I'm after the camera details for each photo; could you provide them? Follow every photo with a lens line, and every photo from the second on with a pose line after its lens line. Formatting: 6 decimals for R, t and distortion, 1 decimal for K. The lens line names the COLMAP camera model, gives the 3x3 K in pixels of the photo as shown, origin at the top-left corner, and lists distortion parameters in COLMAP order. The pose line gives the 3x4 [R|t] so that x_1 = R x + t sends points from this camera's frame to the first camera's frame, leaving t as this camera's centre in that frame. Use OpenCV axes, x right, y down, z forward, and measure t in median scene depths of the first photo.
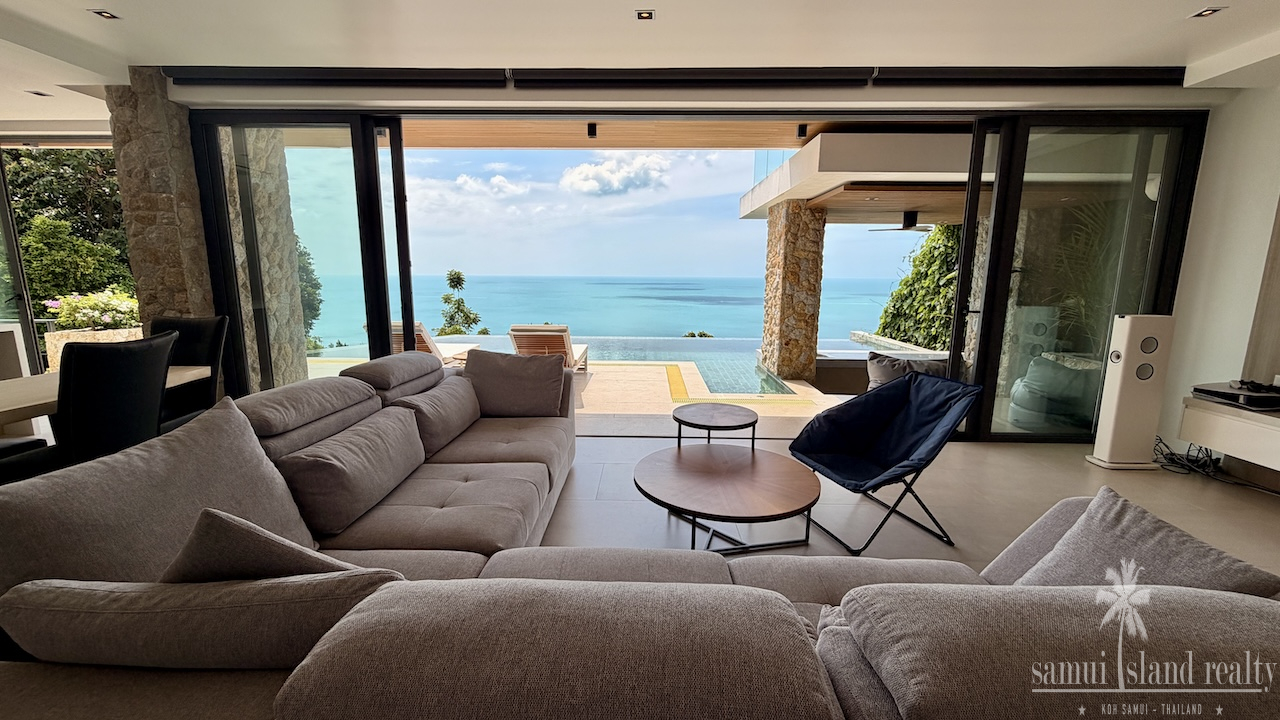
lens RADIAL K [[515.1, 0, 651.6], [0, 515.1, 360.2], [0, 0, 1]] dist [-0.002314, 0.000156]
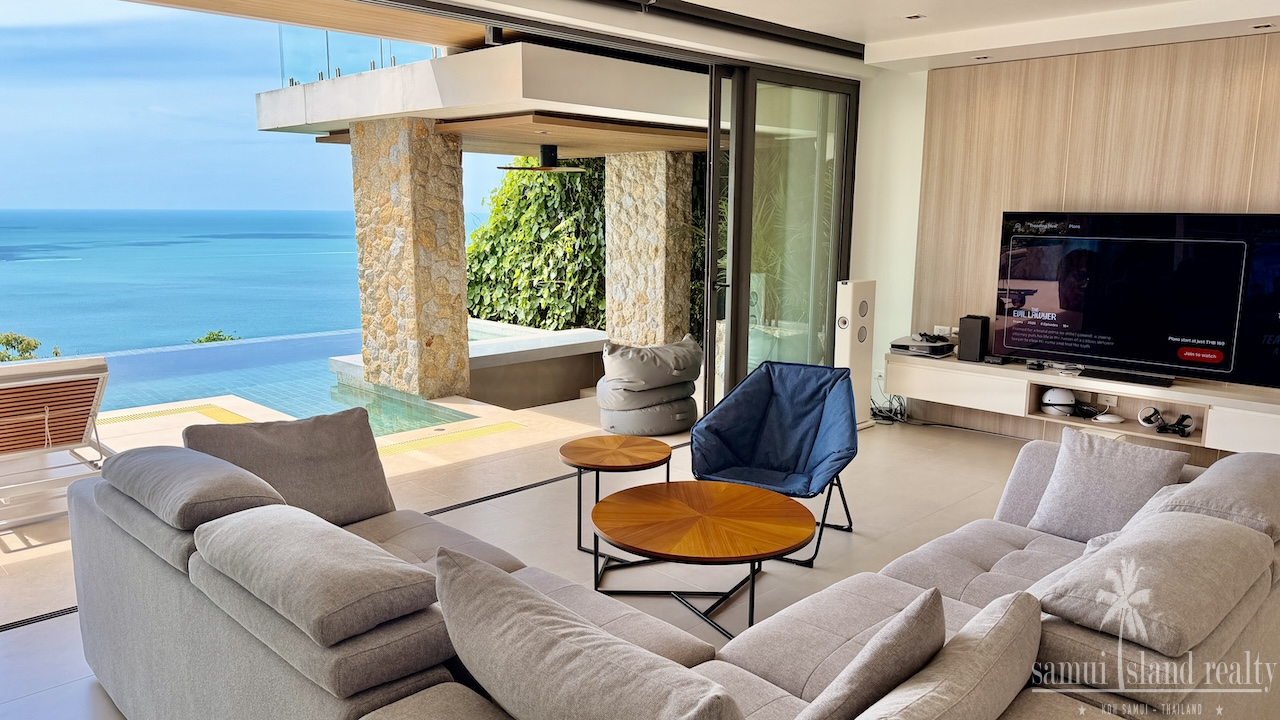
lens RADIAL K [[910.1, 0, 635.6], [0, 910.1, 371.7], [0, 0, 1]] dist [0.070102, -0.051162]
pose [[0.672778, -0.133732, 0.727657, -0.408172], [0.115792, 0.990440, 0.074969, -0.053819], [-0.730727, 0.033819, 0.681832, 0.038113]]
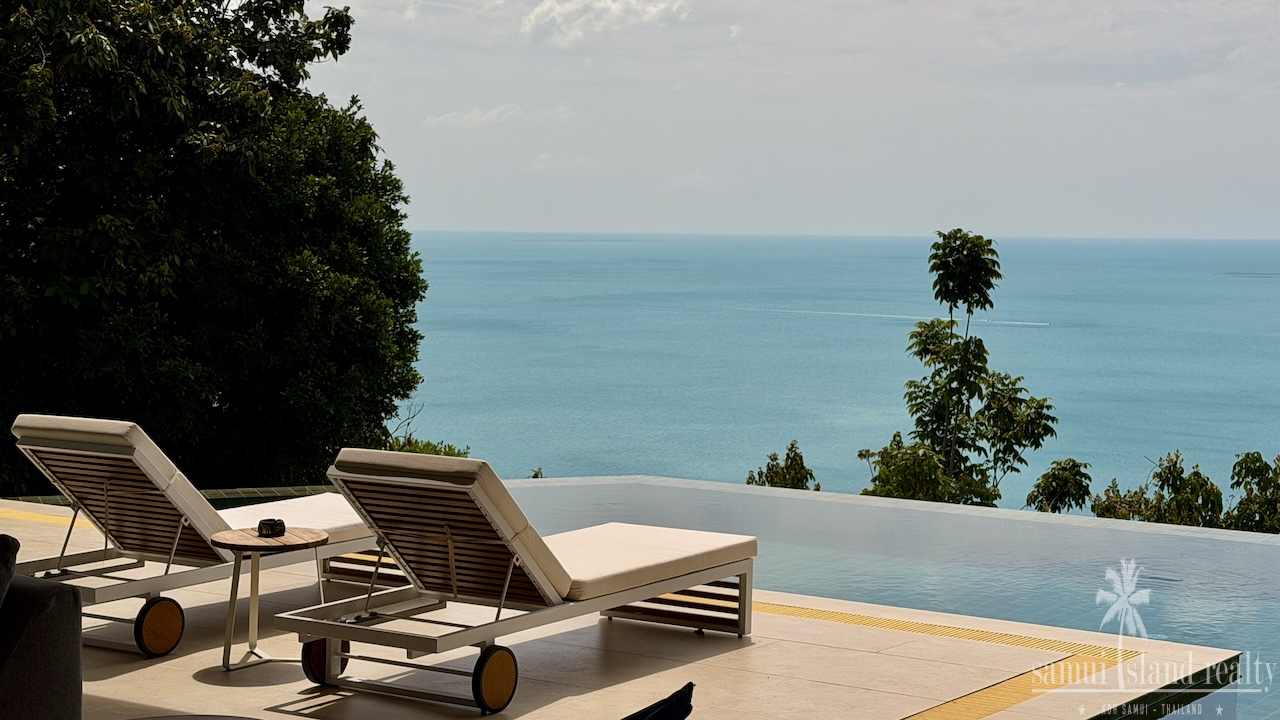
lens RADIAL K [[2229.2, 0, 702.7], [0, 2229.2, 357.6], [0, 0, 1]] dist [0.170907, 0.000000]
pose [[0.846083, 0.035850, -0.531844, 0.529863], [-0.094801, 0.991950, -0.083950, -0.024411], [0.524554, 0.121448, 0.842671, -0.037648]]
